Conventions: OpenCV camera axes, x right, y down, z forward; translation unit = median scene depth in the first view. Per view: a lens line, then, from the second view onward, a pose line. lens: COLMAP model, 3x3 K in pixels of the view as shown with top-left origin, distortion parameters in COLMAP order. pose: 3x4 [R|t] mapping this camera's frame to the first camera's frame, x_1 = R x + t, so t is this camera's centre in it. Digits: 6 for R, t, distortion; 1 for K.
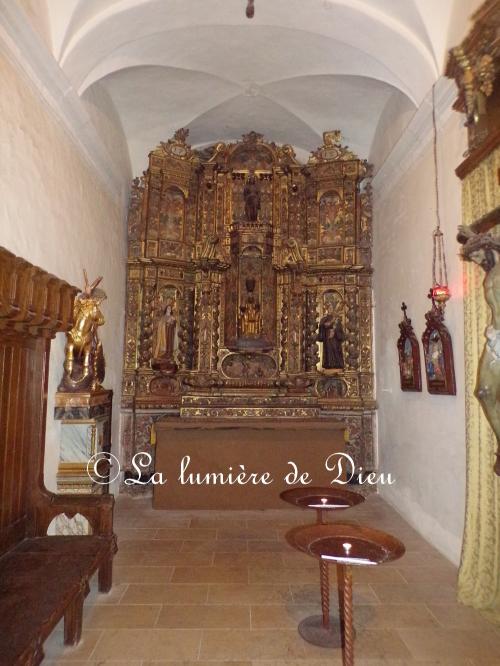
lens RADIAL K [[492.3, 0, 248.0], [0, 492.3, 332.5], [0, 0, 1]] dist [0.022010, 0.001566]
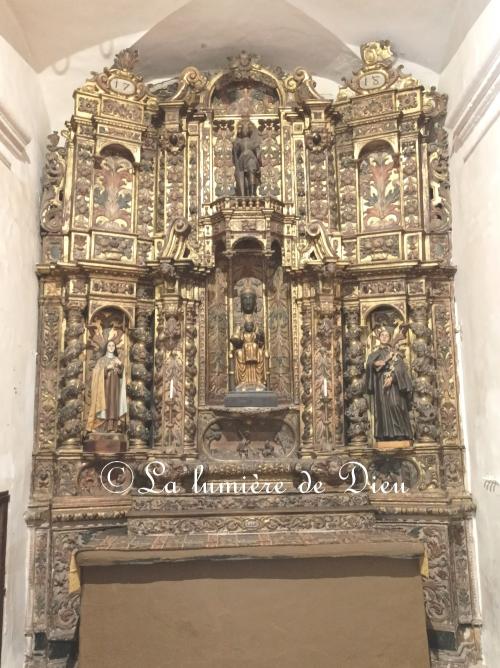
lens RADIAL K [[641.7, 0, 246.0], [0, 641.7, 335.0], [0, 0, 1]] dist [0.077974, -0.115604]
pose [[0.998808, -0.031991, -0.036860, 0.031048], [0.030194, 0.998375, -0.048335, -0.018797], [0.038347, 0.047164, 0.998151, 0.224570]]
